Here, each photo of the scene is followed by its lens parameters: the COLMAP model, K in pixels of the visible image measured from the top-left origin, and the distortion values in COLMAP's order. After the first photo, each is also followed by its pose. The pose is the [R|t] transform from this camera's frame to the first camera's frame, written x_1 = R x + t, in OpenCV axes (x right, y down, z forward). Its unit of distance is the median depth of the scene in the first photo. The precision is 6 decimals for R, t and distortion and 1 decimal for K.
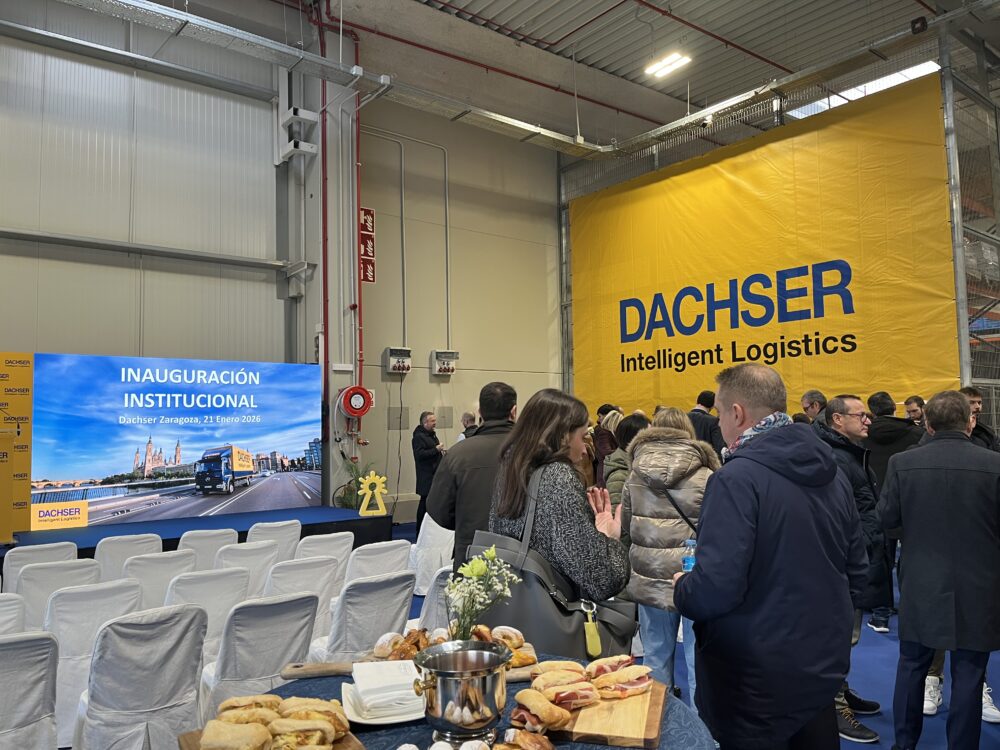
lens RADIAL K [[740.8, 0, 500.0], [0, 740.8, 375.0], [0, 0, 1]] dist [-0.003649, -0.003378]
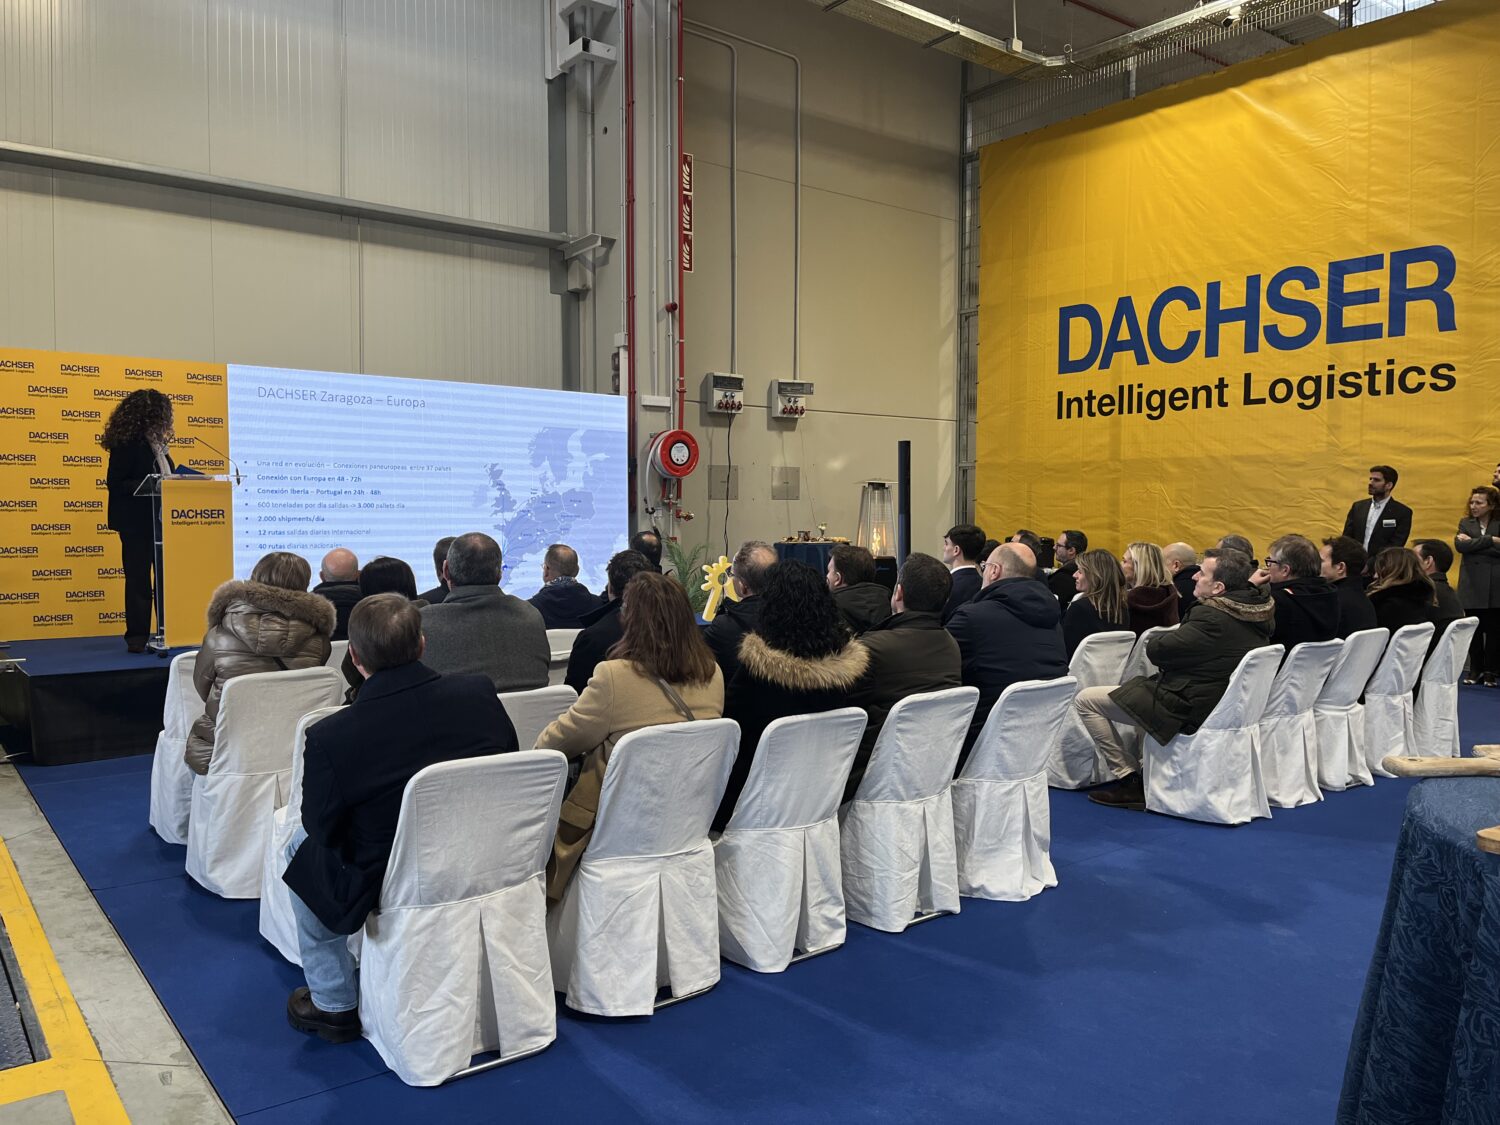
lens RADIAL K [[1125.5, 0, 750.0], [0, 1125.5, 562.5], [0, 0, 1]] dist [0.000498, -0.005093]
pose [[0.999657, 0.020765, -0.015986, -0.100388], [-0.018788, 0.993164, 0.115208, 0.013932], [0.018269, -0.114868, 0.993213, -0.005936]]
